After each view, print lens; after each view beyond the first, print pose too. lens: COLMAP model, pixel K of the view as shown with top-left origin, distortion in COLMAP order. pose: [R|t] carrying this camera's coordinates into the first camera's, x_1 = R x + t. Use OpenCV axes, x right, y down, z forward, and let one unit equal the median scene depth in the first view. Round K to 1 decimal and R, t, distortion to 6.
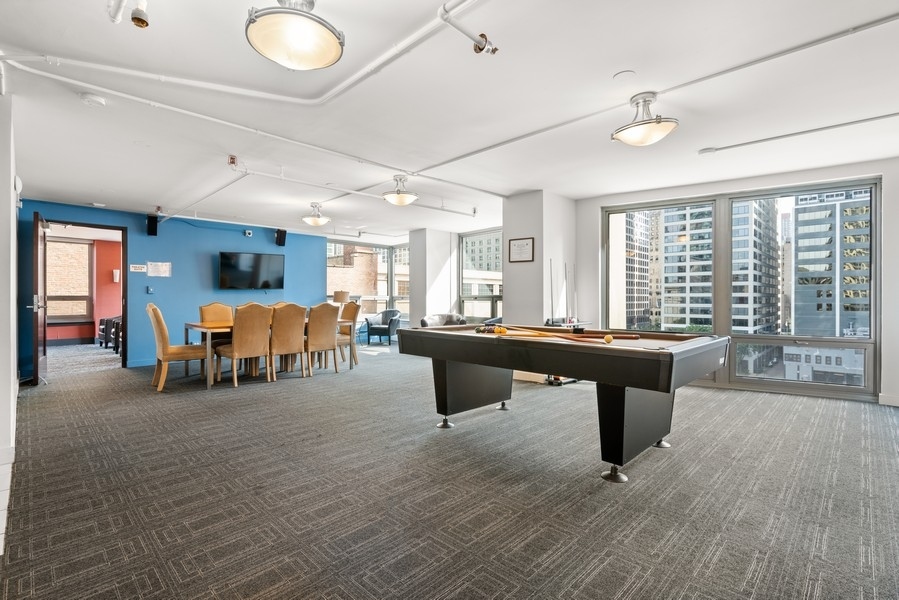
lens RADIAL K [[410.5, 0, 452.6], [0, 410.5, 299.4], [0, 0, 1]] dist [-0.012308, 0.000039]
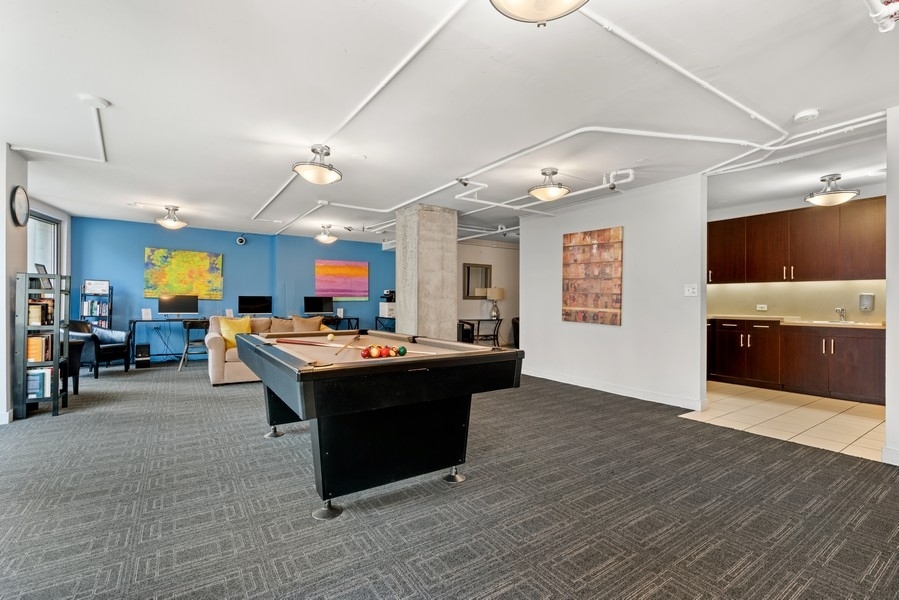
lens RADIAL K [[410.5, 0, 448.2], [0, 410.5, 300.2], [0, 0, 1]] dist [-0.012308, 0.000039]
pose [[-0.978167, -0.009837, 0.207586, -0.225386], [-0.010009, 0.999950, 0.000221, -0.010358], [-0.207578, -0.001862, -0.978217, 2.476489]]
